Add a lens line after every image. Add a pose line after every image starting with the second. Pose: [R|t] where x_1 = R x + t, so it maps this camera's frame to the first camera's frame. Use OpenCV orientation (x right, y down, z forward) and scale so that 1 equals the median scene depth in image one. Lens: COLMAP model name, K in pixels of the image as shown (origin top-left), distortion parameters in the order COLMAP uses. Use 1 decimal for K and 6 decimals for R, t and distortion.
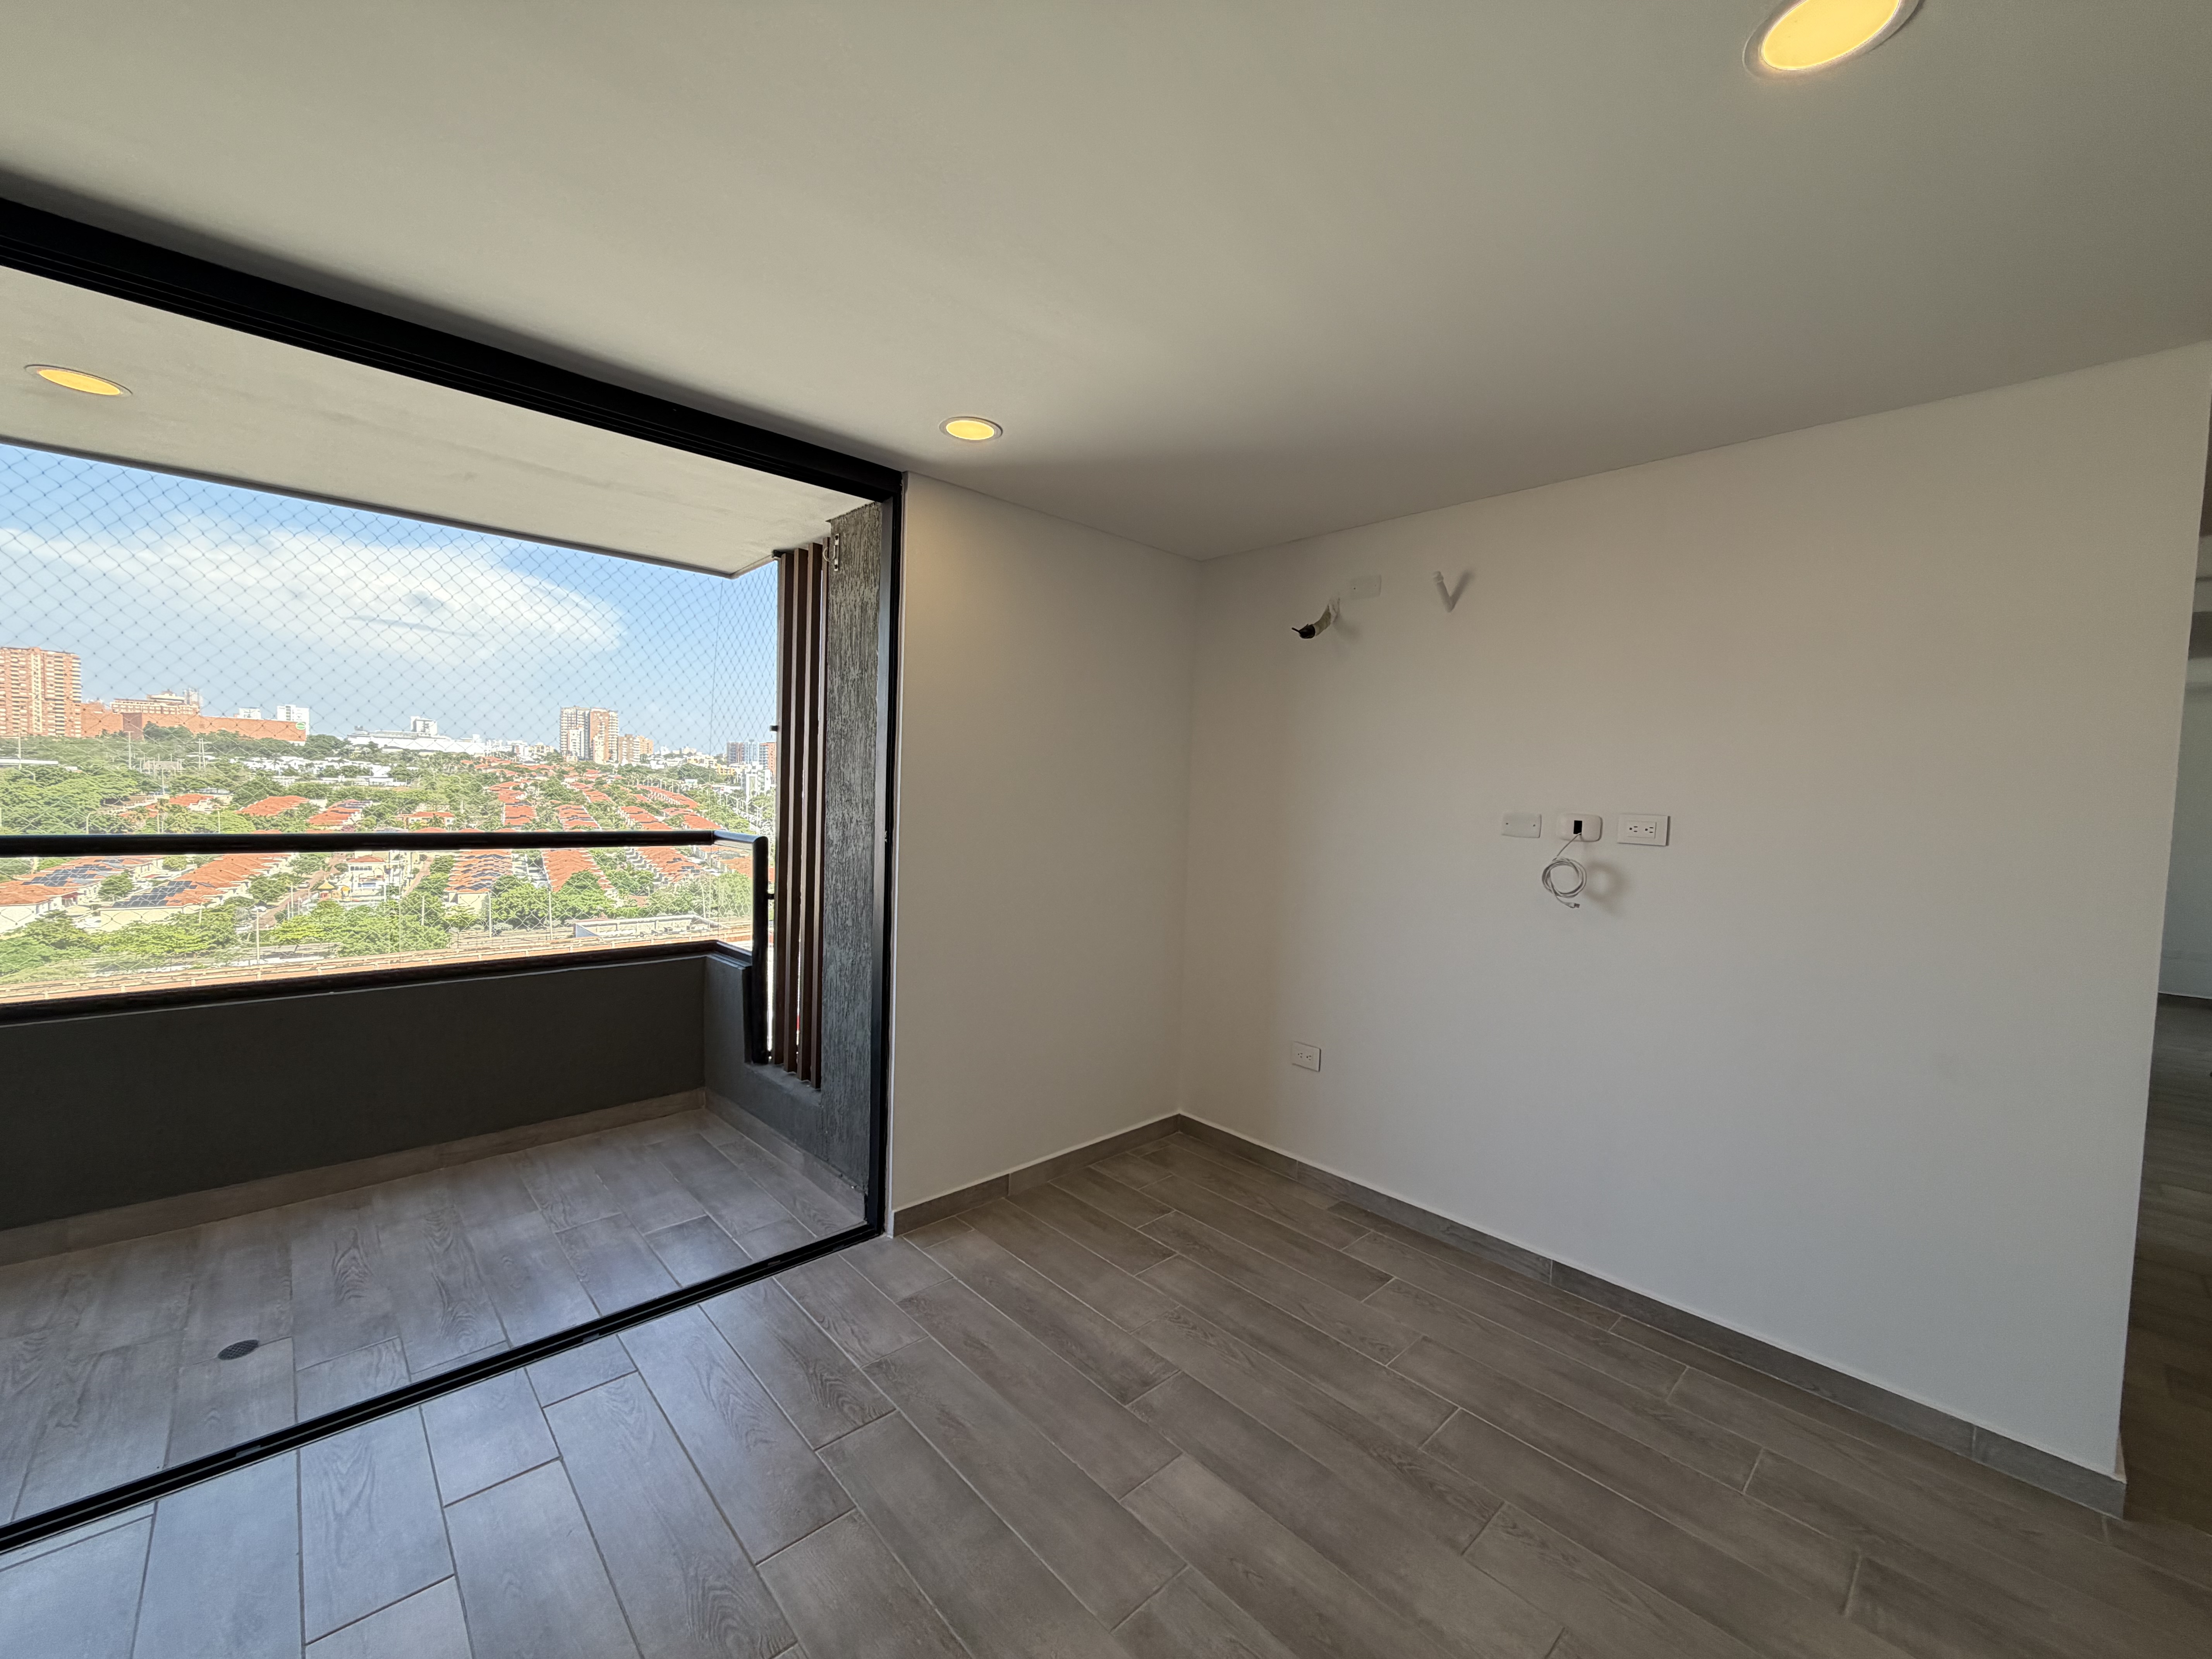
lens RADIAL K [[878.3, 0, 1098.3], [0, 878.3, 831.5], [0, 0, 1]] dist [0.000635, -0.000071]
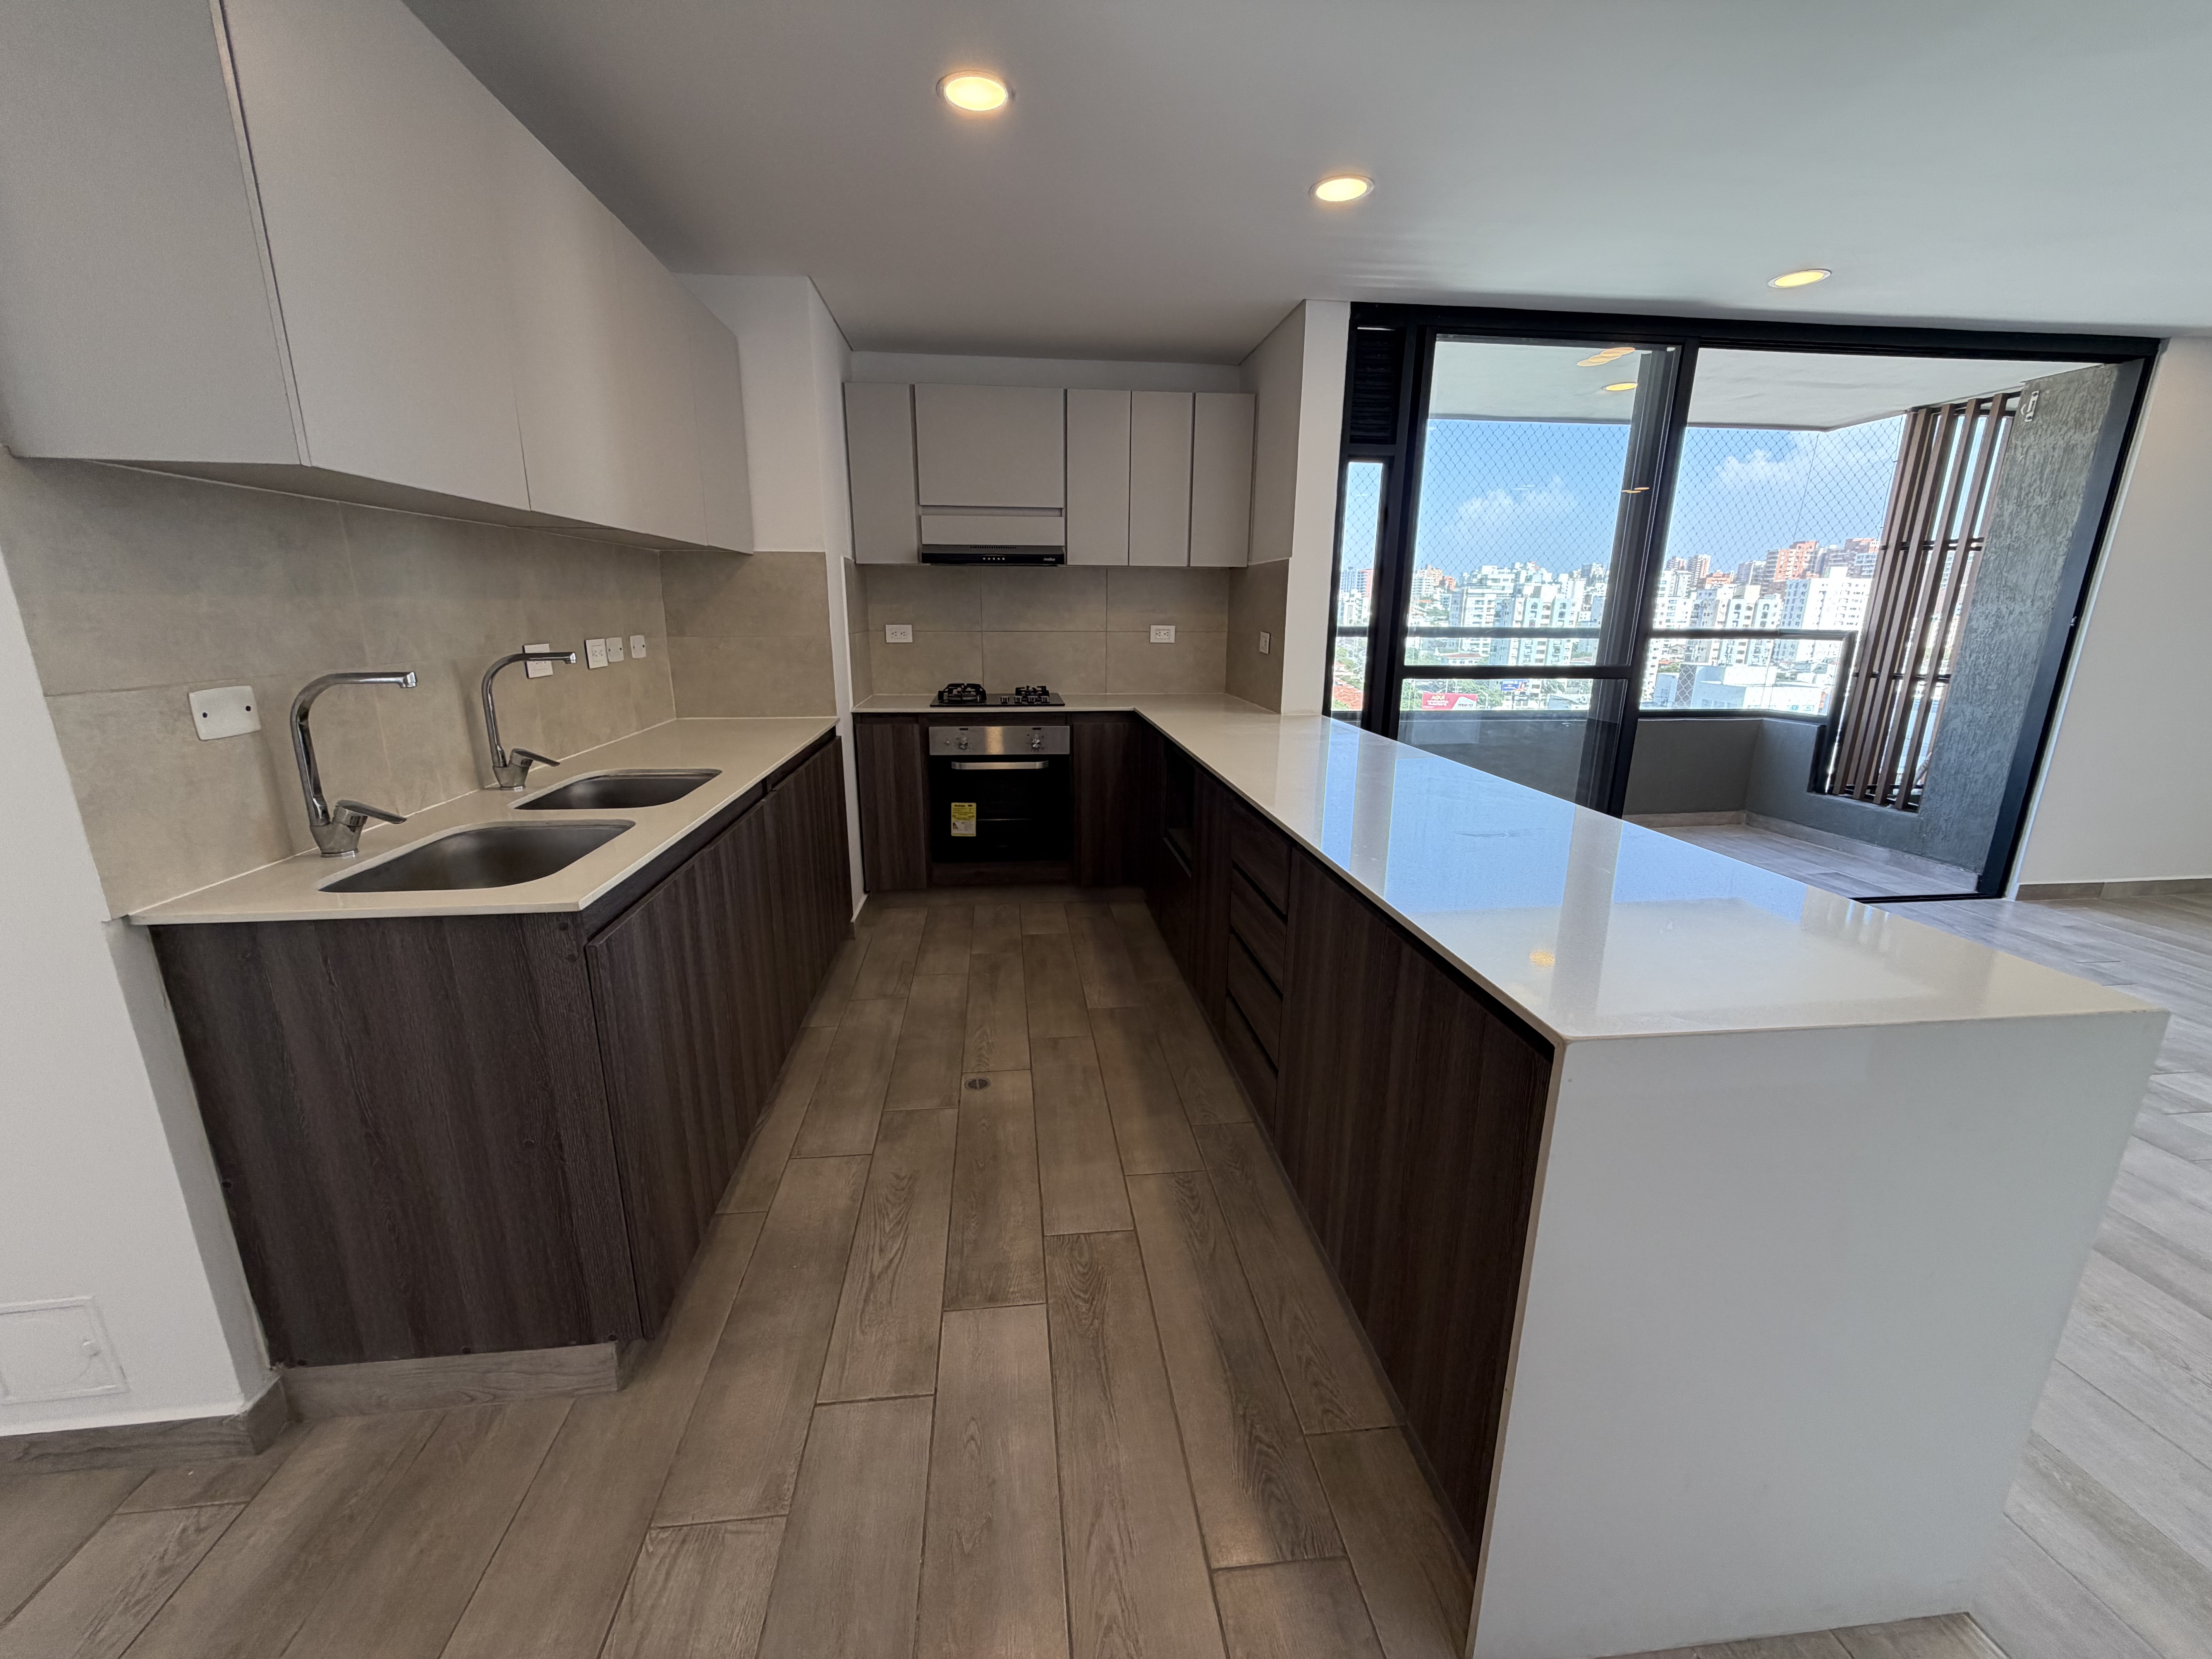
lens RADIAL K [[878.3, 0, 1098.3], [0, 878.3, 831.5], [0, 0, 1]] dist [0.000635, -0.000071]
pose [[0.801469, 0.123062, -0.585238, -0.615929], [-0.009229, 0.981028, 0.193648, 0.074994], [0.597965, -0.149802, 0.787399, -1.064984]]
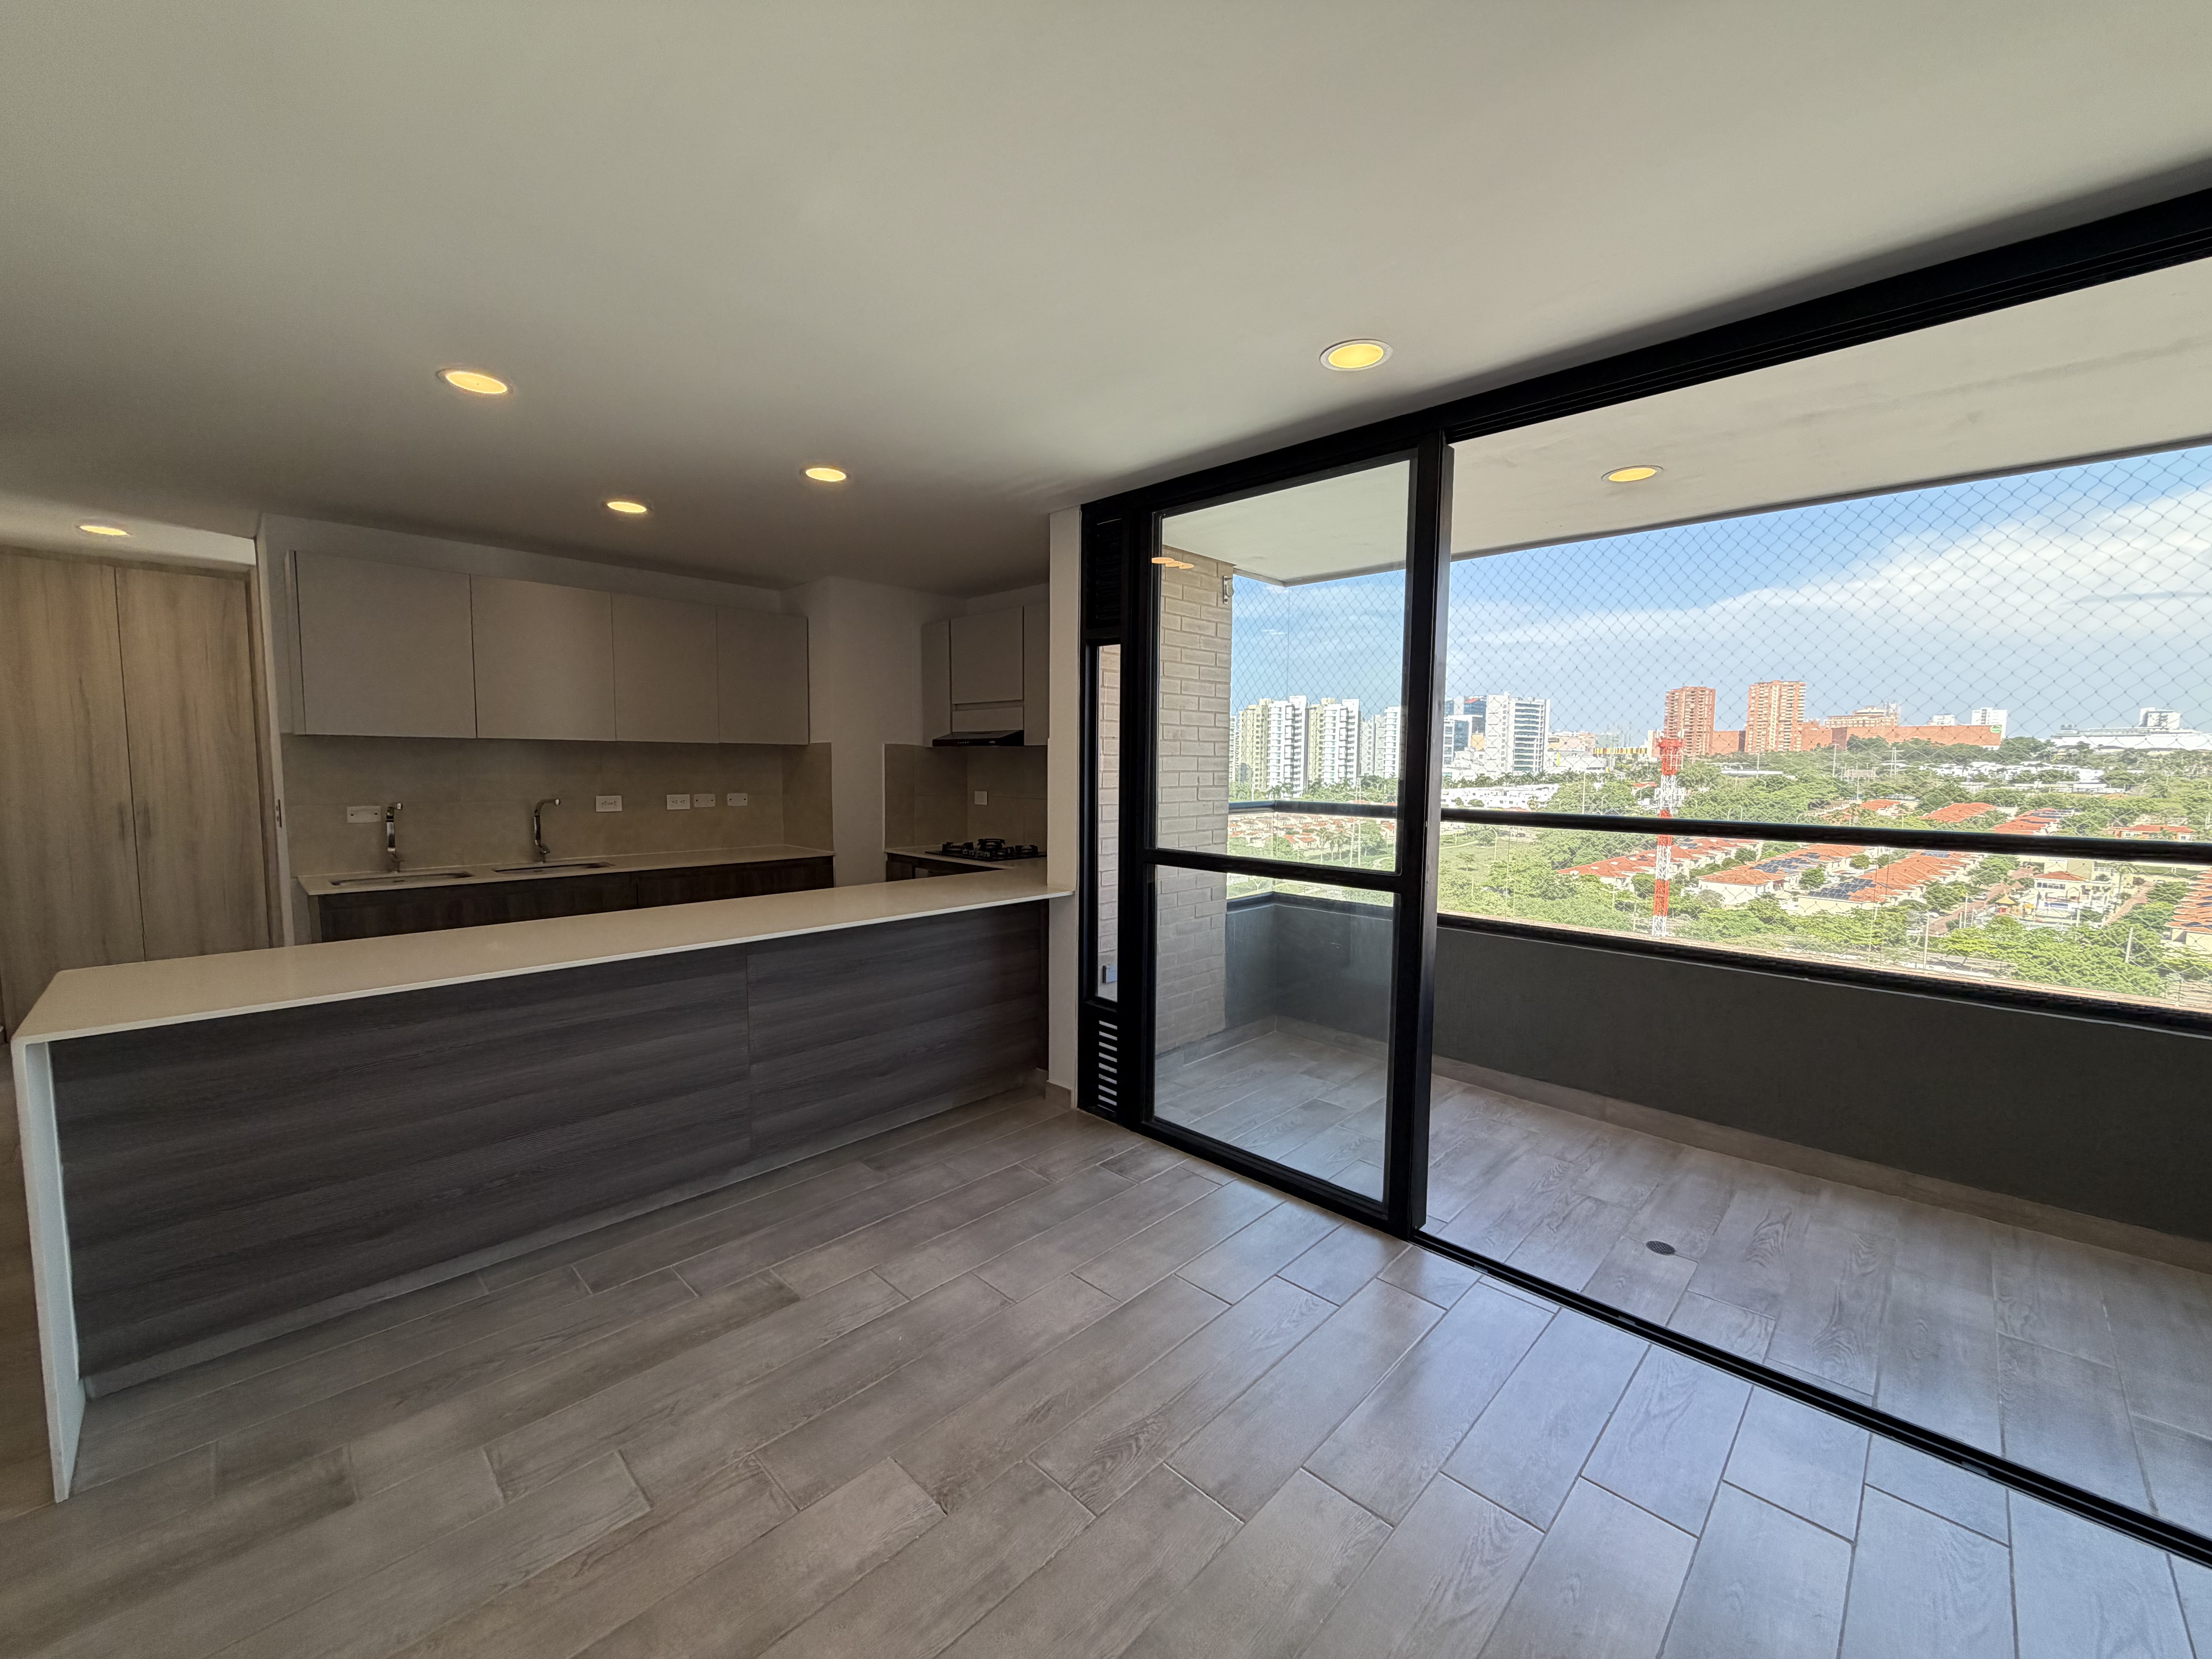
lens RADIAL K [[878.3, 0, 1098.3], [0, 878.3, 831.5], [0, 0, 1]] dist [0.000635, -0.000071]
pose [[0.041833, 0.047866, -0.997977, 0.116623], [-0.055236, 0.997435, 0.045524, 0.009587], [0.997597, 0.053220, 0.044370, 0.114619]]
